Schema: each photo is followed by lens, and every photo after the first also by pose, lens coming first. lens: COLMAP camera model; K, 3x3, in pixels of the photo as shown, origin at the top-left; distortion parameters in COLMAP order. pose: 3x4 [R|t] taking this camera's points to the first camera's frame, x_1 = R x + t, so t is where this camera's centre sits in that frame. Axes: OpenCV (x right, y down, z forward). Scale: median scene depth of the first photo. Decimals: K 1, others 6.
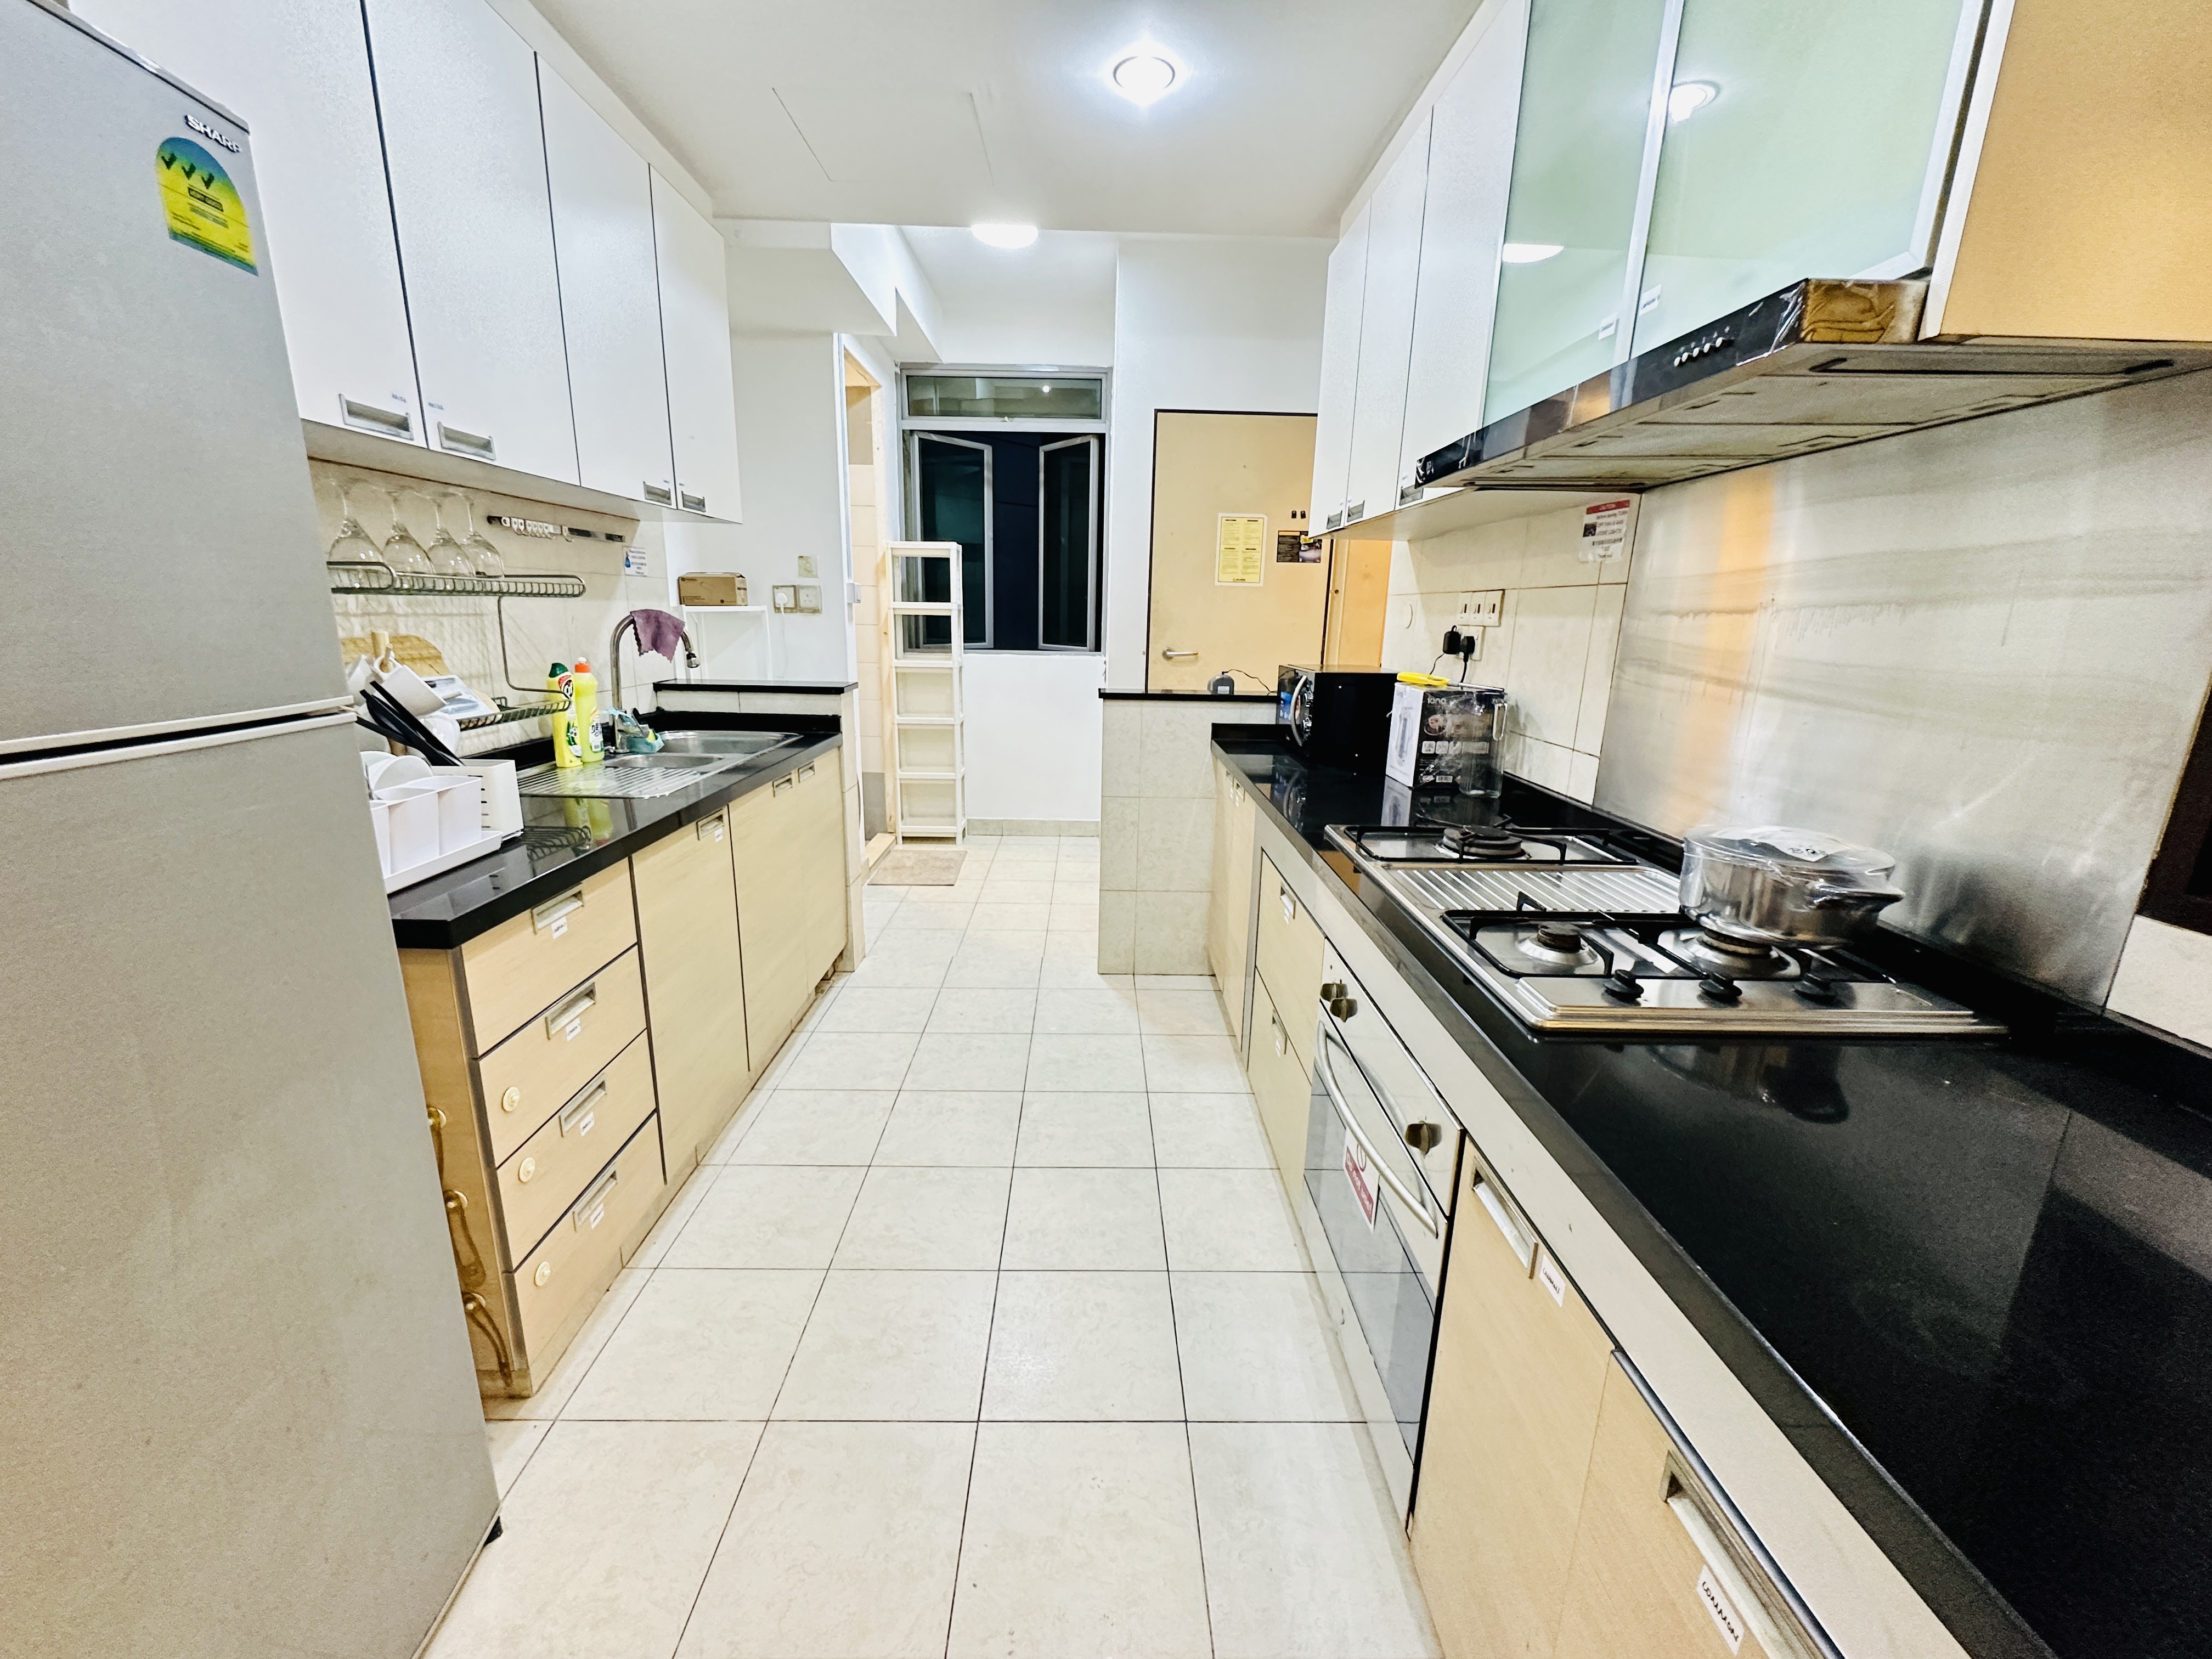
lens RADIAL K [[880.2, 0, 1106.0], [0, 880.2, 829.5], [0, 0, 1]] dist [-0.002034, -0.000217]
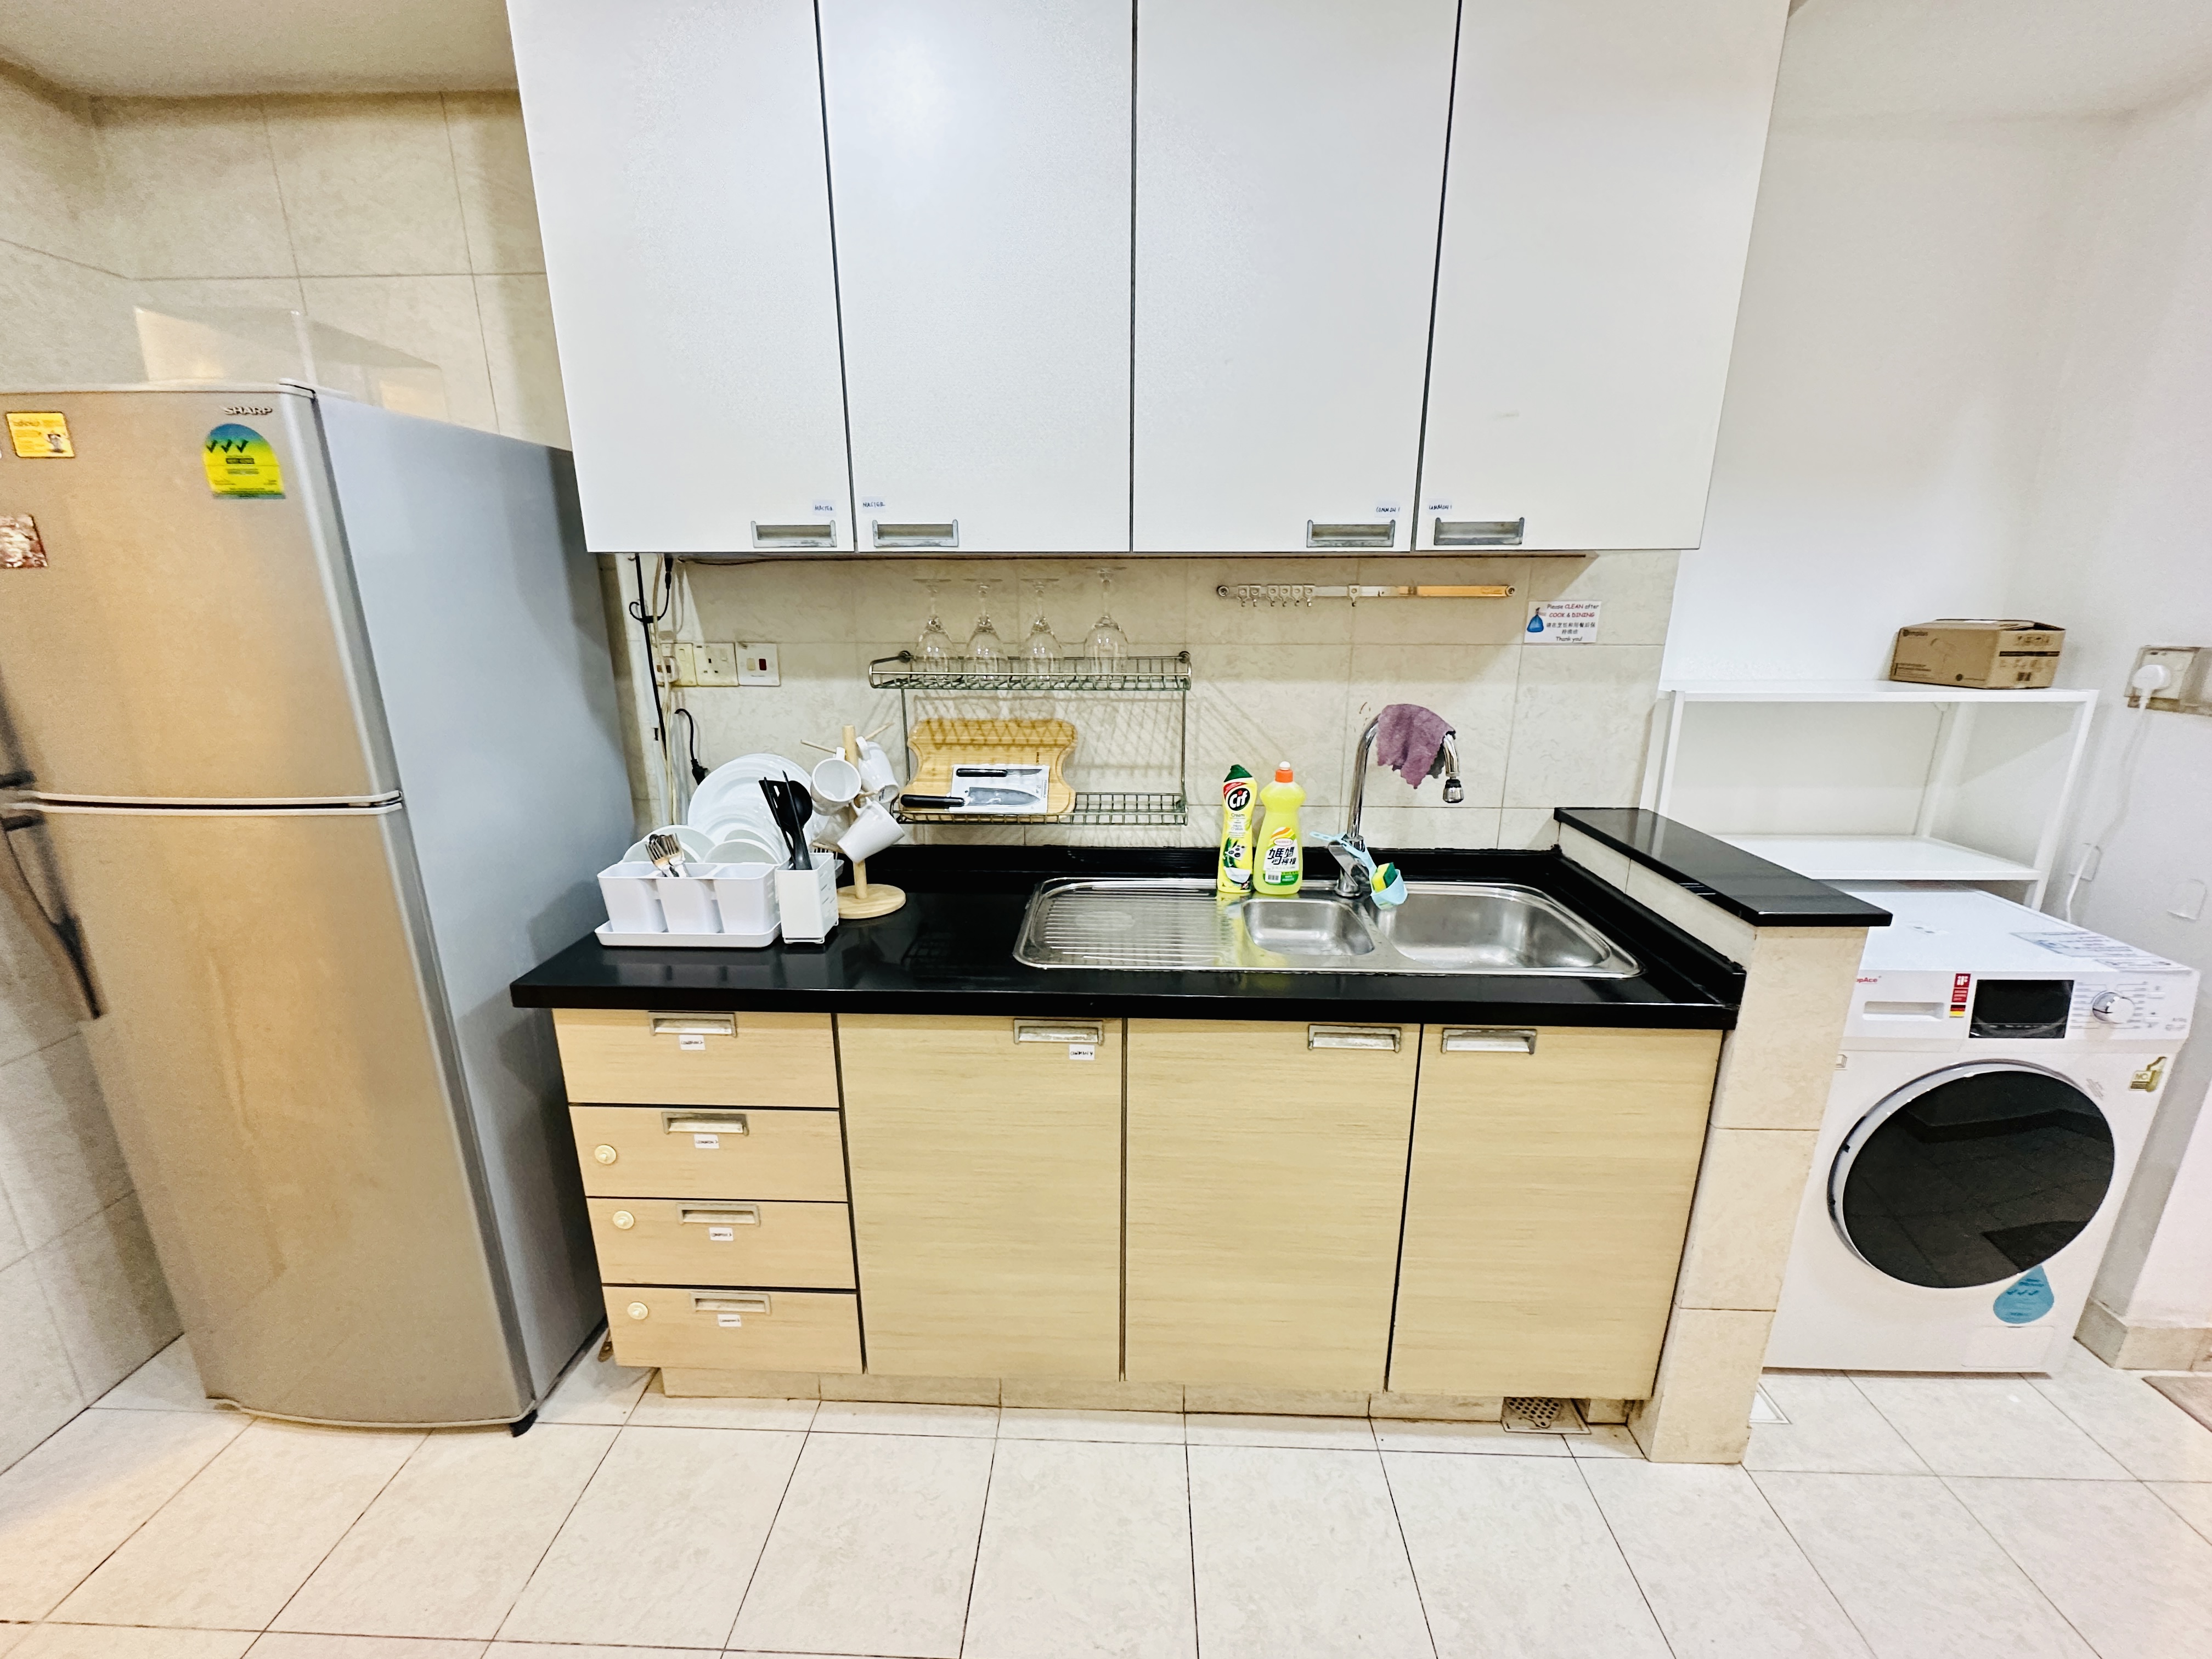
lens RADIAL K [[880.2, 0, 1106.0], [0, 880.2, 829.5], [0, 0, 1]] dist [-0.002034, -0.000217]
pose [[-0.051567, 0.237827, -0.969938, 0.199863], [-0.242088, 0.939285, 0.243182, -0.370030], [0.968883, 0.247351, 0.009139, 1.106596]]
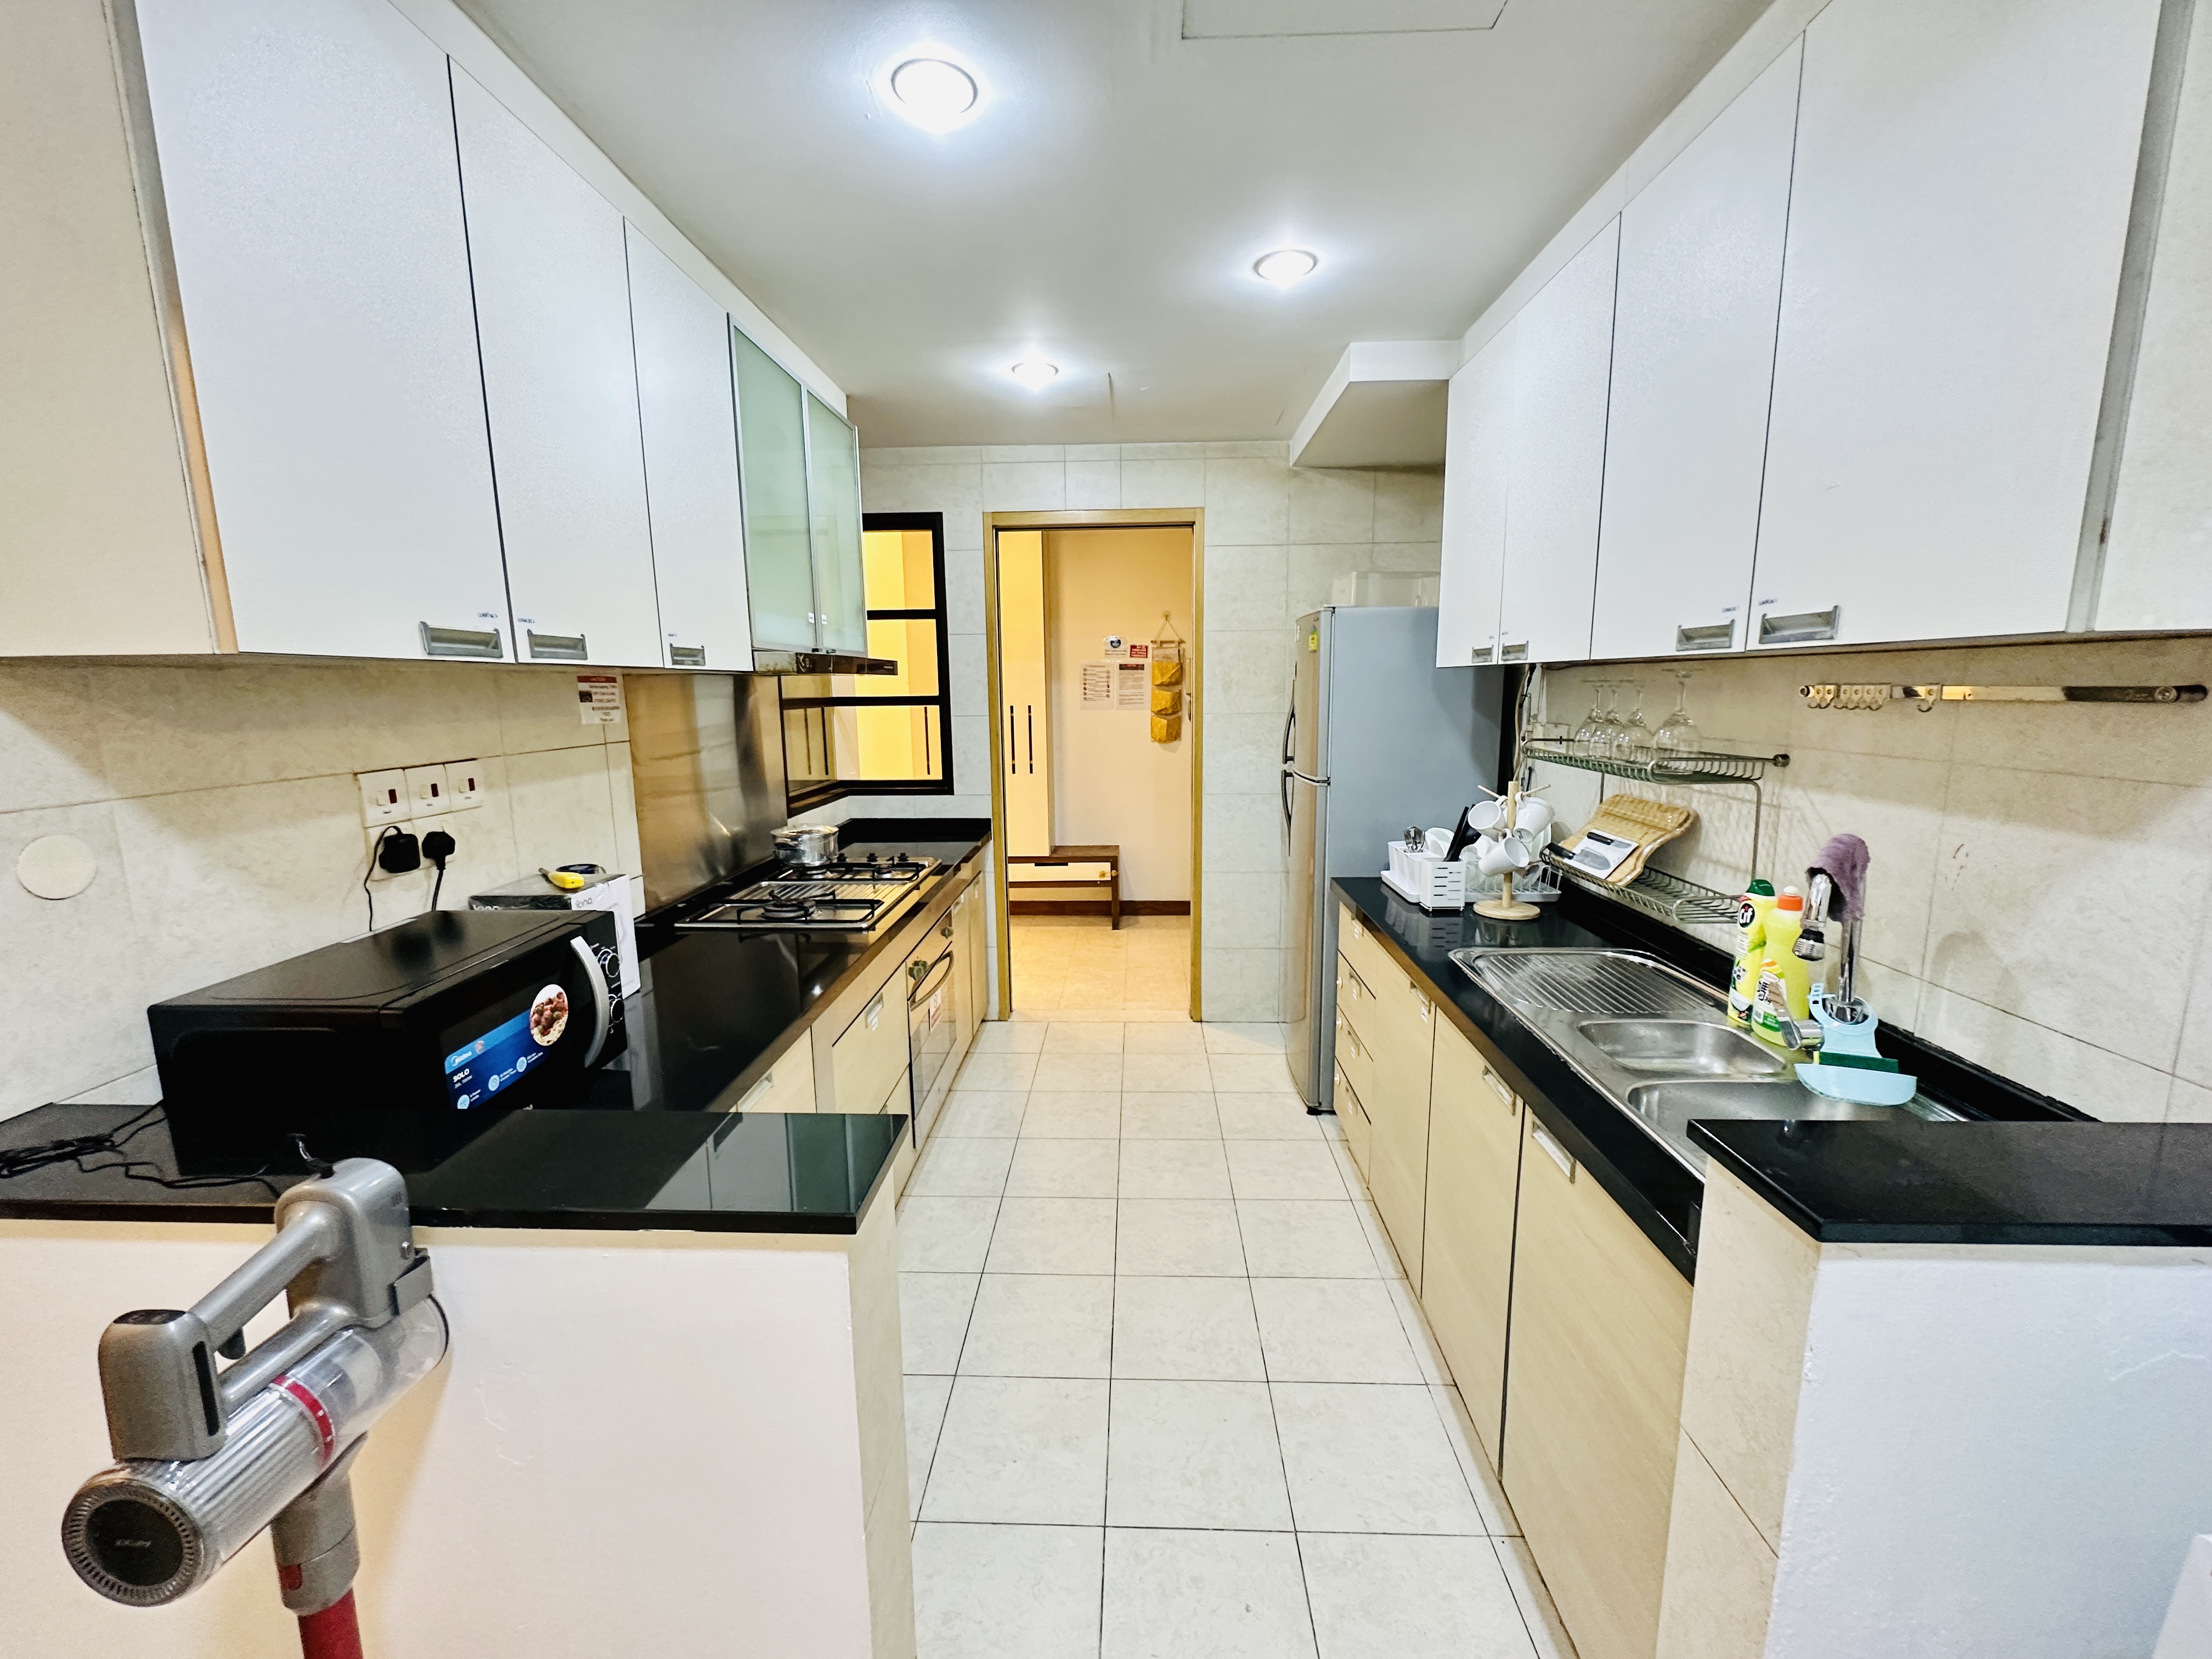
lens RADIAL K [[880.2, 0, 1106.0], [0, 880.2, 829.5], [0, 0, 1]] dist [-0.002034, -0.000217]
pose [[-0.998246, -0.021404, 0.055201, -0.167073], [0.002208, 0.918256, 0.395982, -0.632587], [-0.059164, 0.395409, -0.916598, 2.069437]]
